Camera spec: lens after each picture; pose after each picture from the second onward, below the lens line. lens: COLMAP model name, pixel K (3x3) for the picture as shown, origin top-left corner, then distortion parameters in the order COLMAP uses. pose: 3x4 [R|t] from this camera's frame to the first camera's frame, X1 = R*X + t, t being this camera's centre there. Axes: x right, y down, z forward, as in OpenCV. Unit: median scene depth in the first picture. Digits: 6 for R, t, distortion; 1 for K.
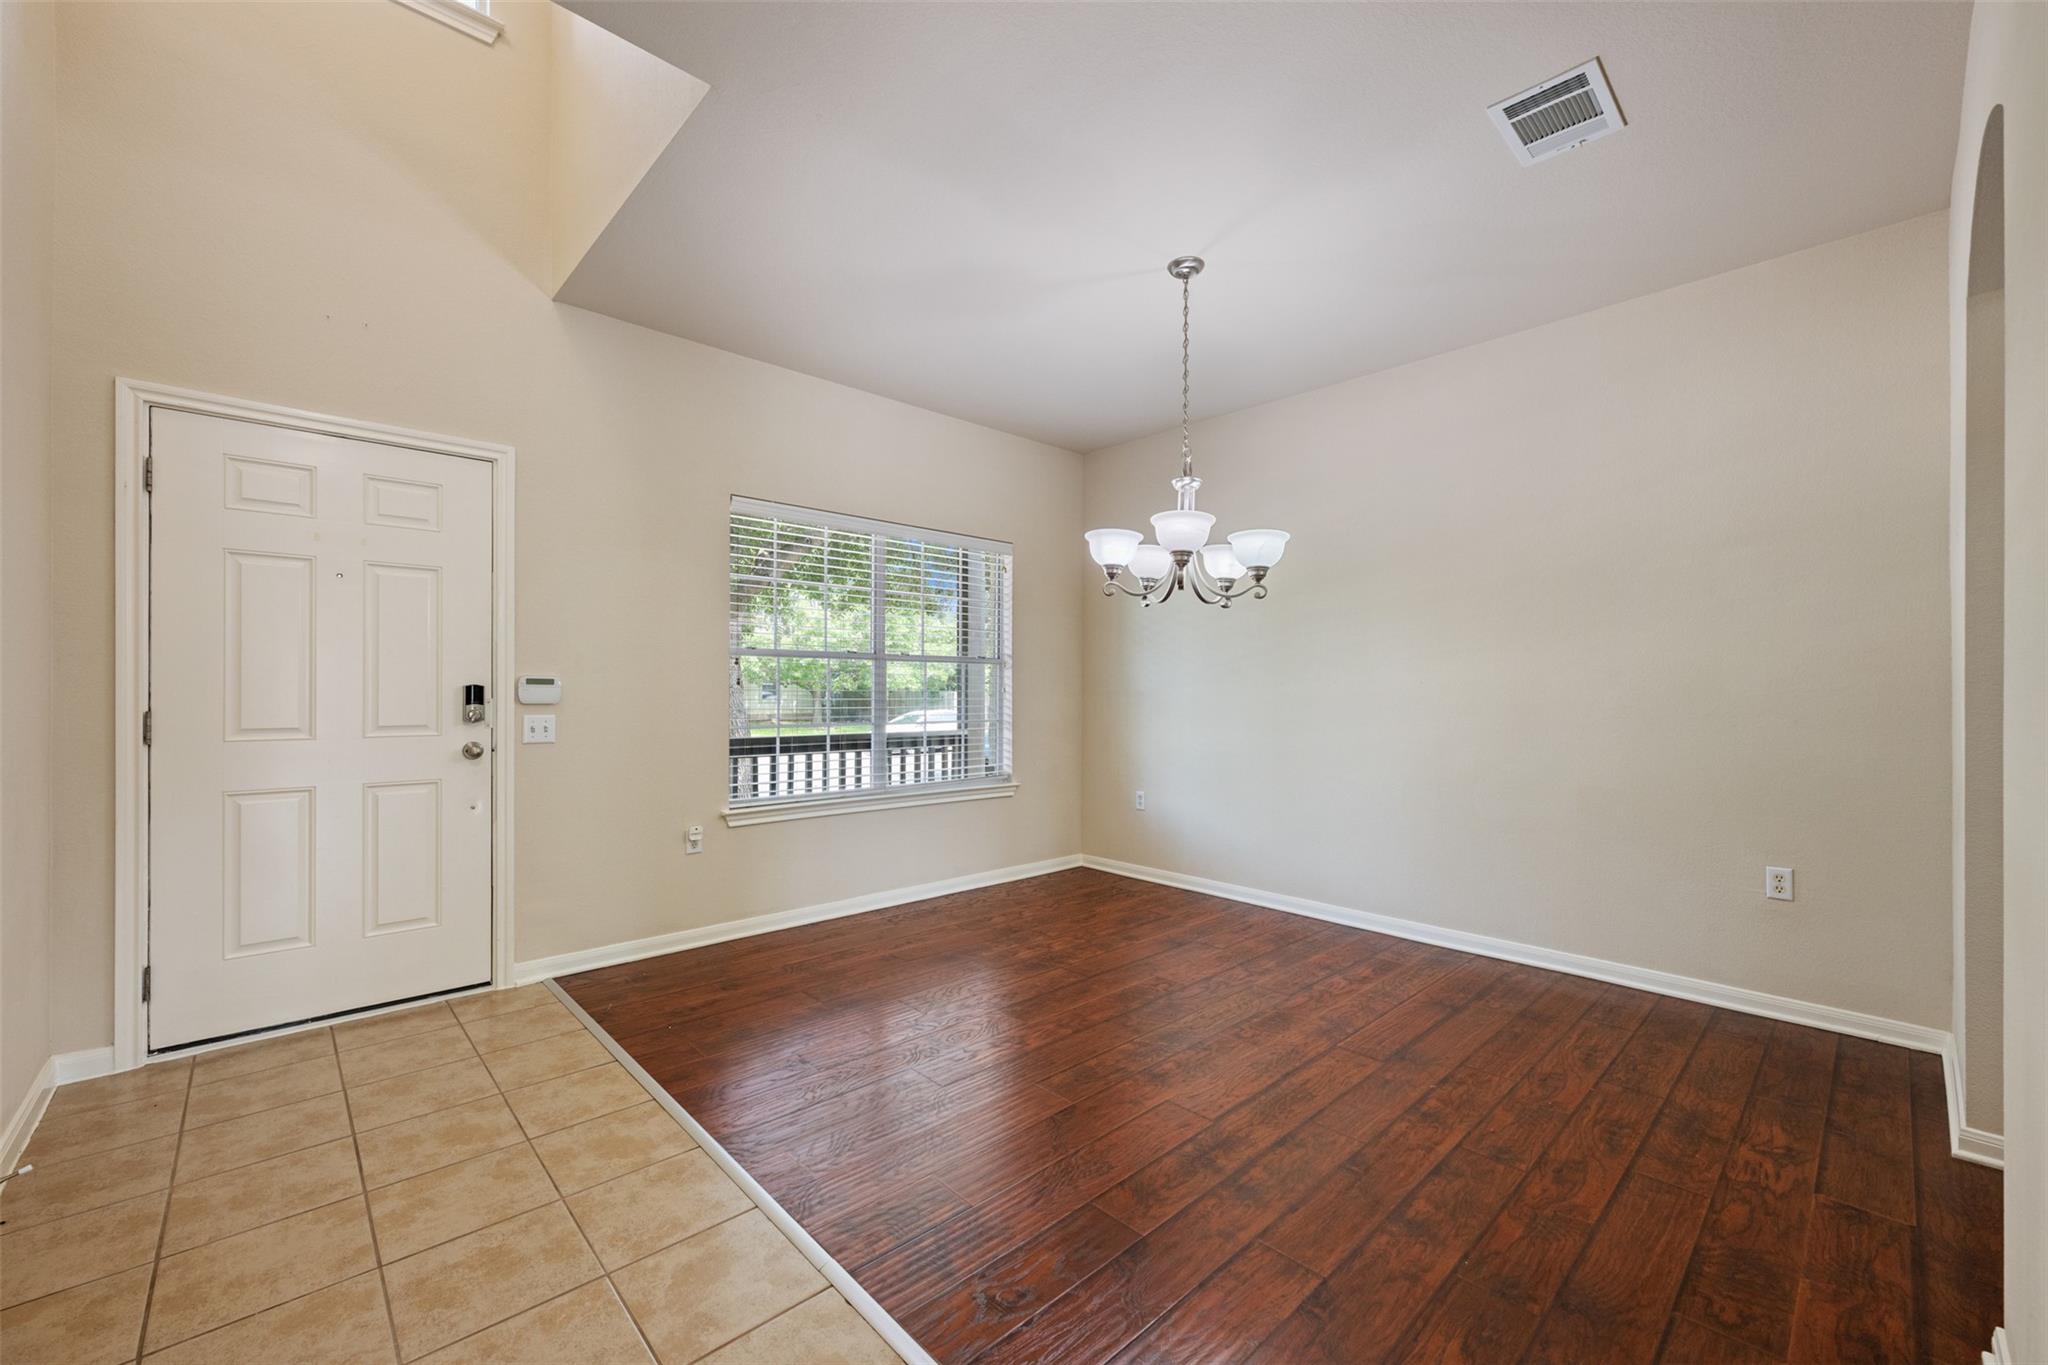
lens RADIAL K [[811.8, 0, 1019.2], [0, 811.8, 689.2], [0, 0, 1]] dist [-0.003062, 0.001116]
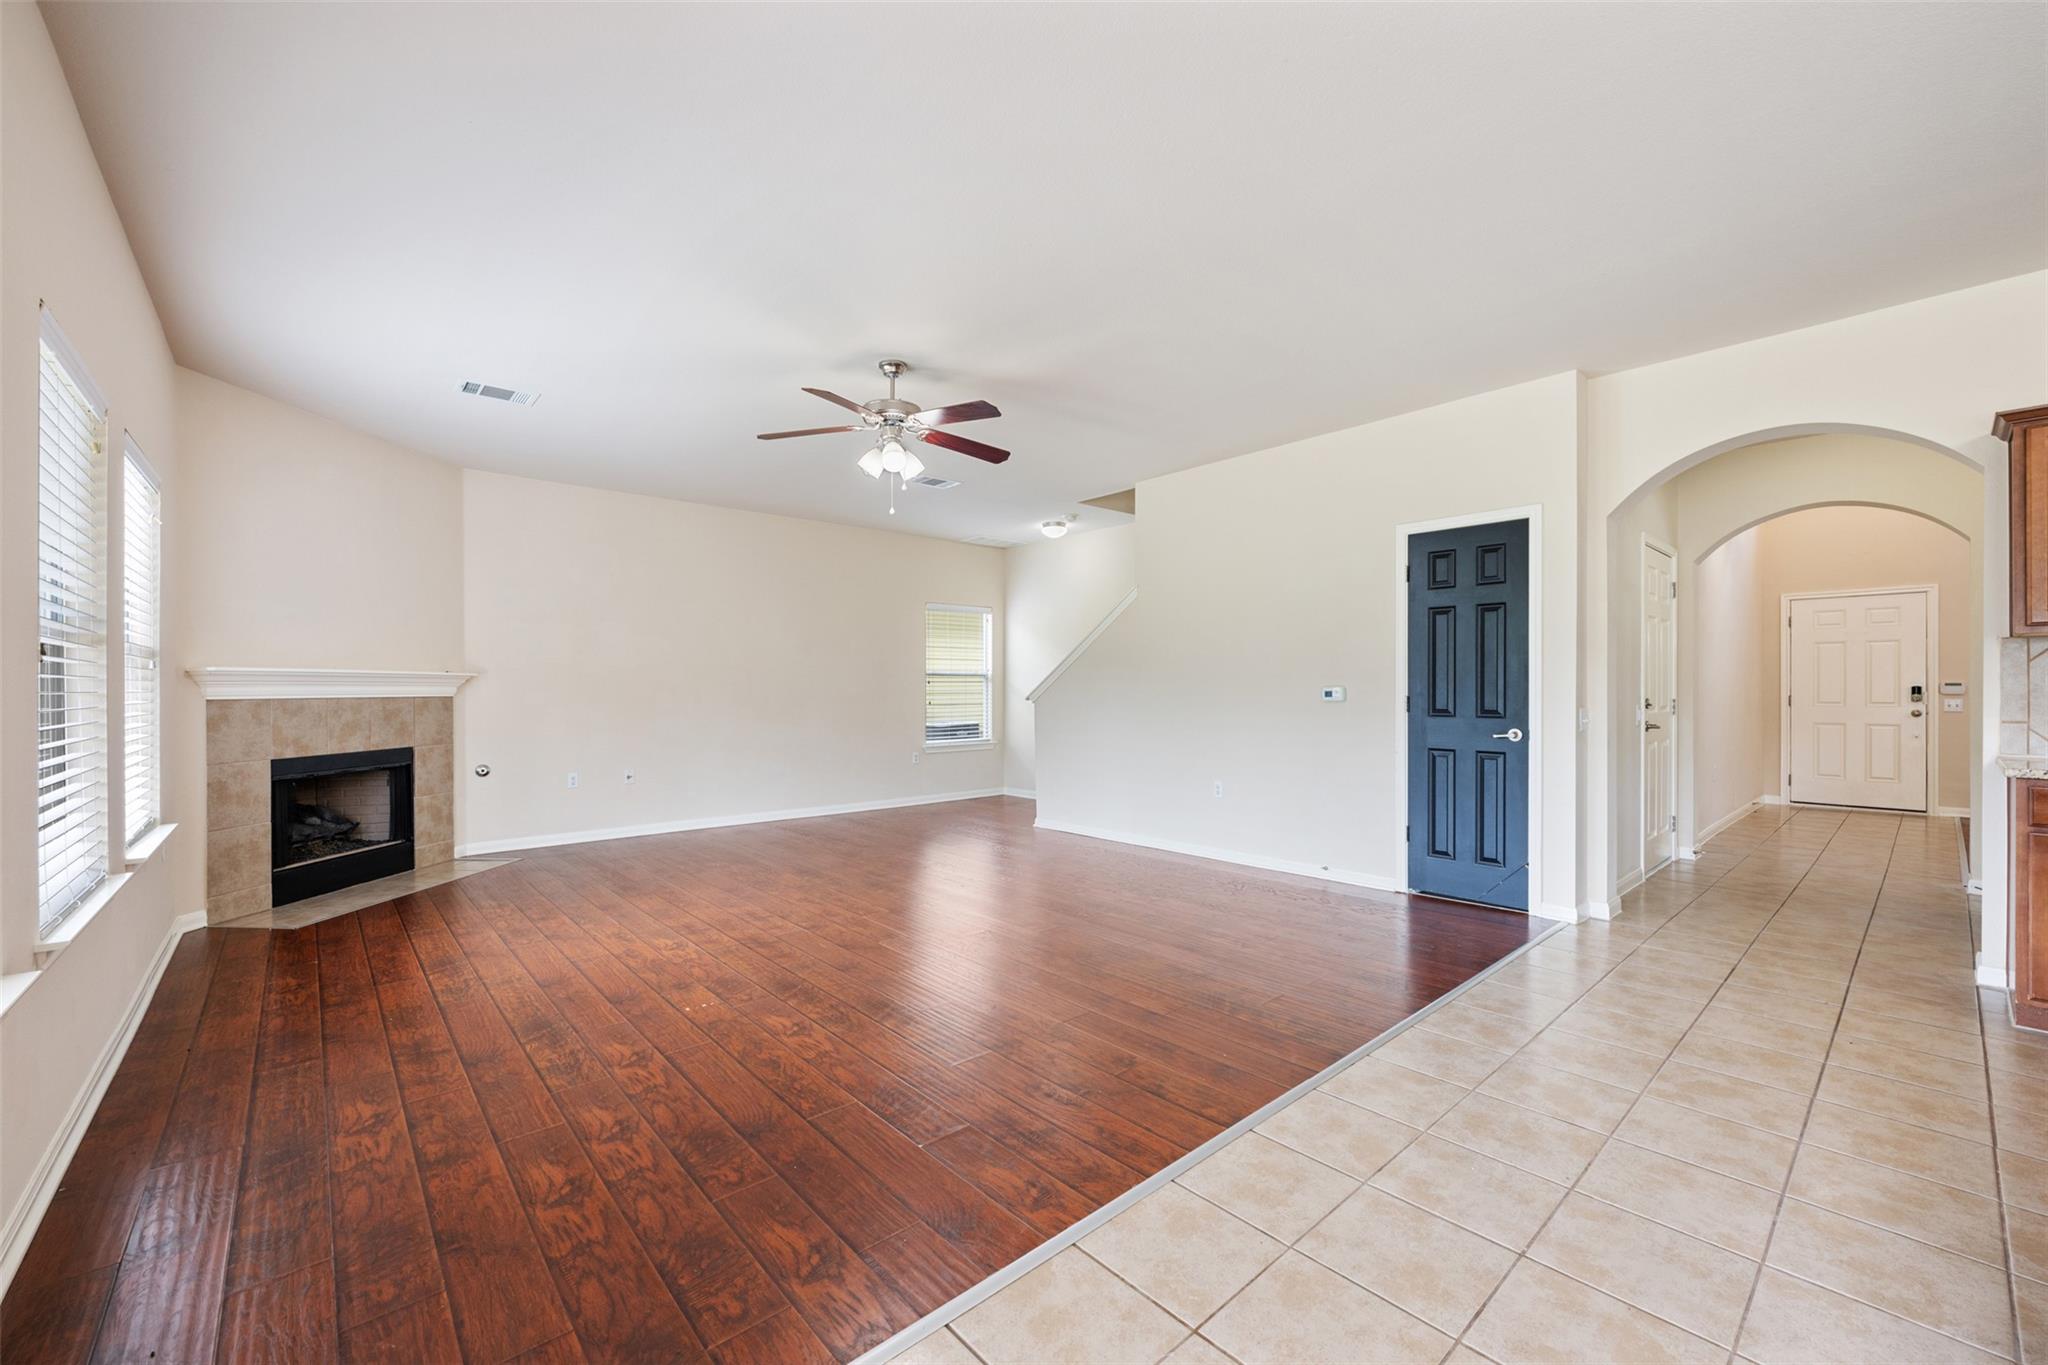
lens RADIAL K [[811.8, 0, 1020.1], [0, 811.8, 693.1], [0, 0, 1]] dist [-0.003062, 0.001116]
pose [[-0.030344, 0.001151, -0.999539, 1.782151], [0.002822, 0.999995, 0.001066, 0.005518], [0.999536, -0.002788, -0.030347, -1.561879]]
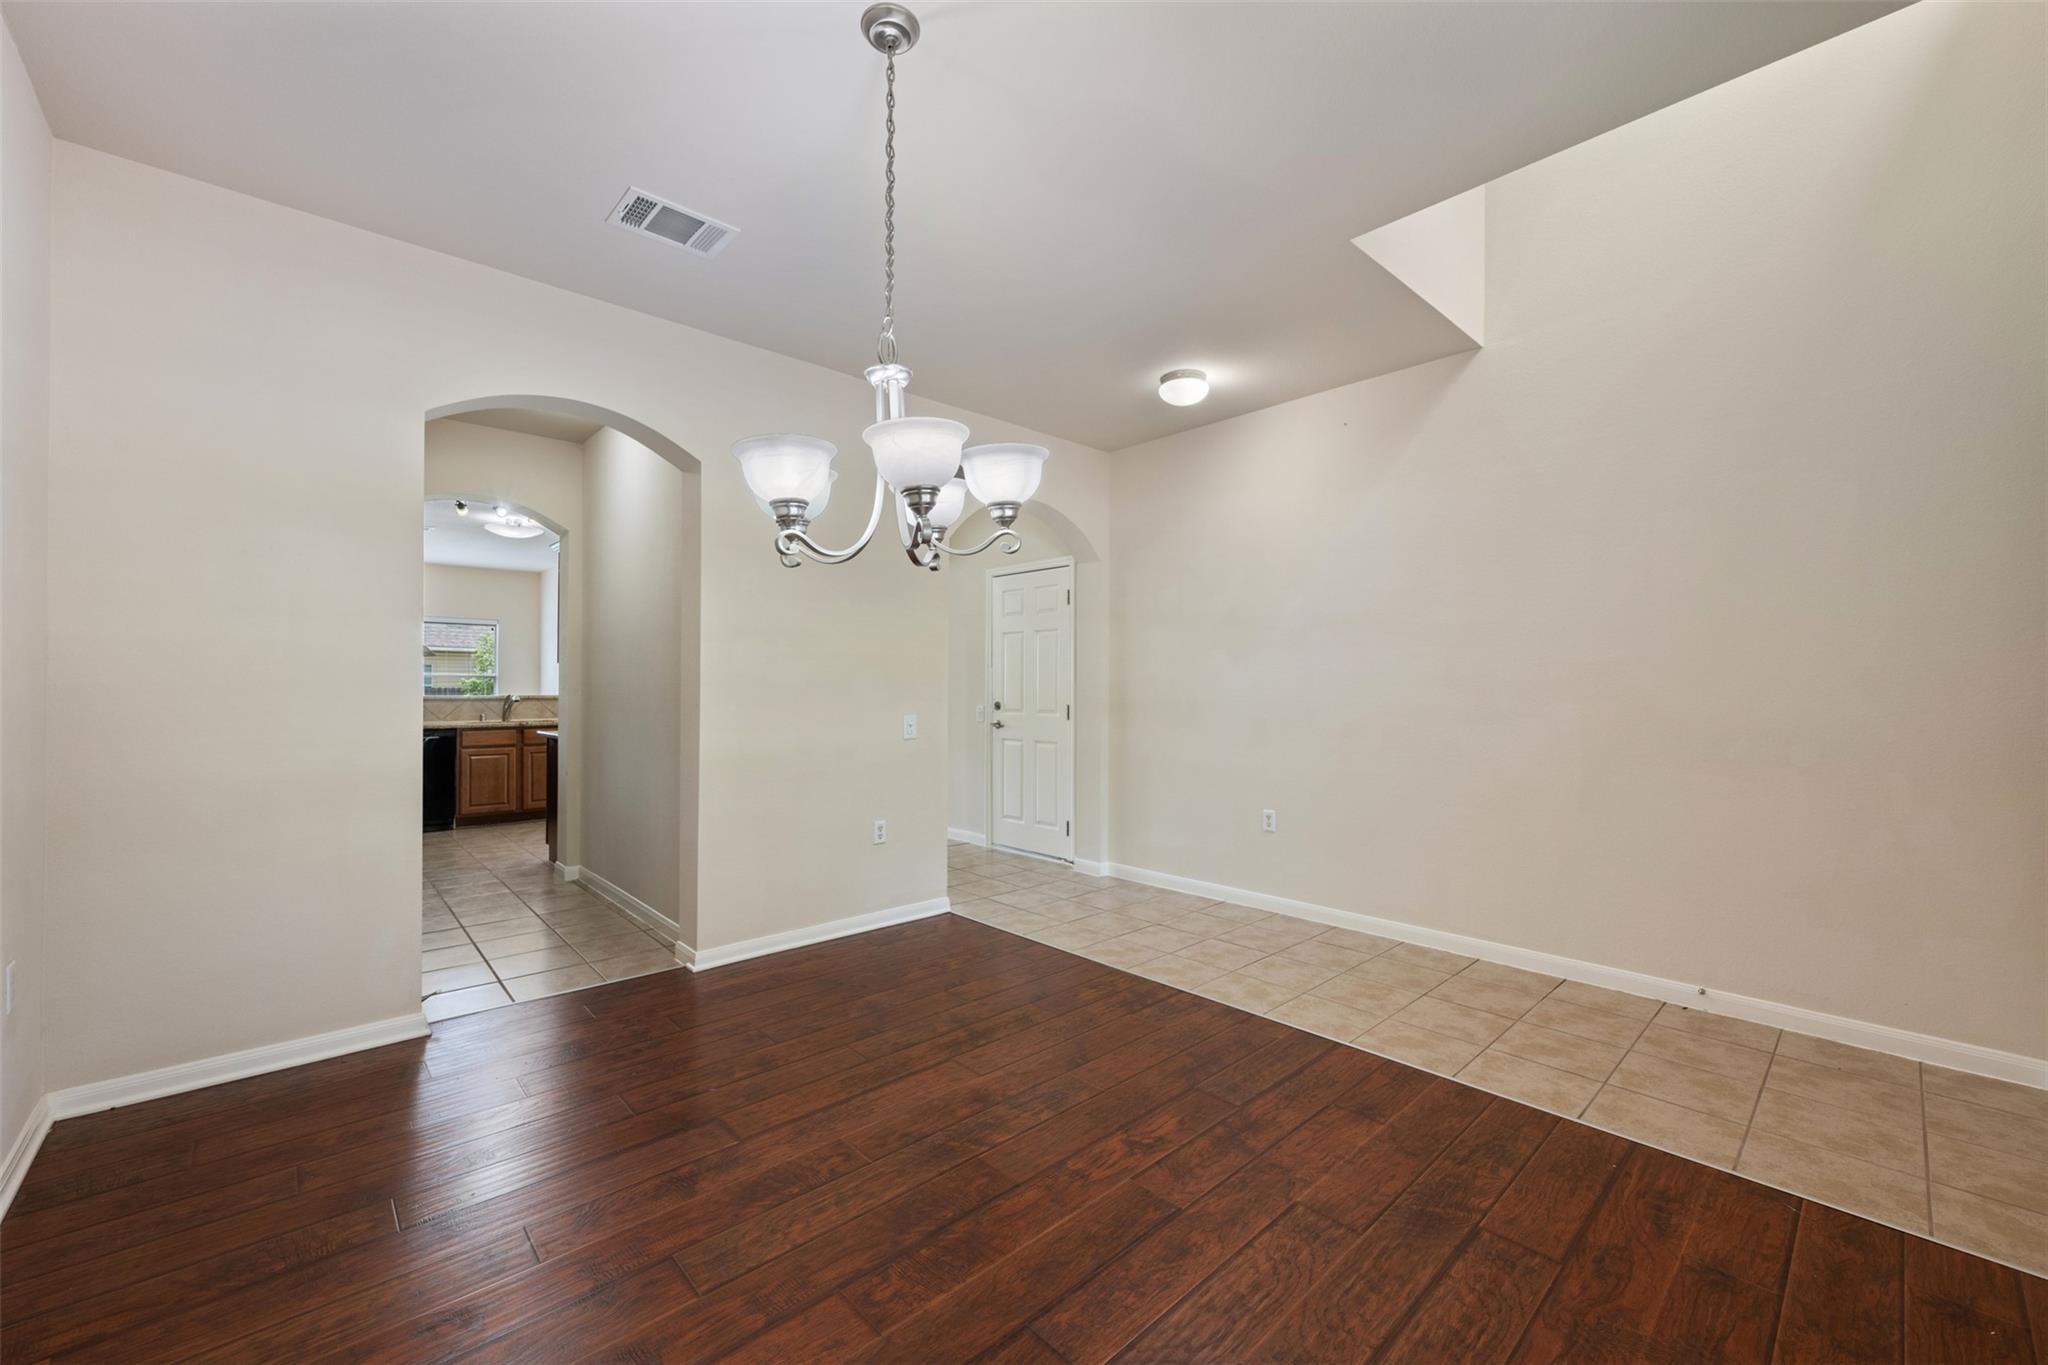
lens RADIAL K [[811.8, 0, 1023.7], [0, 811.8, 673.8], [0, 0, 1]] dist [-0.003062, 0.001116]
pose [[-0.999978, -0.006398, 0.001626, 0.094858], [-0.006427, 0.999811, -0.018336, -0.010774], [-0.001508, -0.018346, -0.999831, 1.562823]]
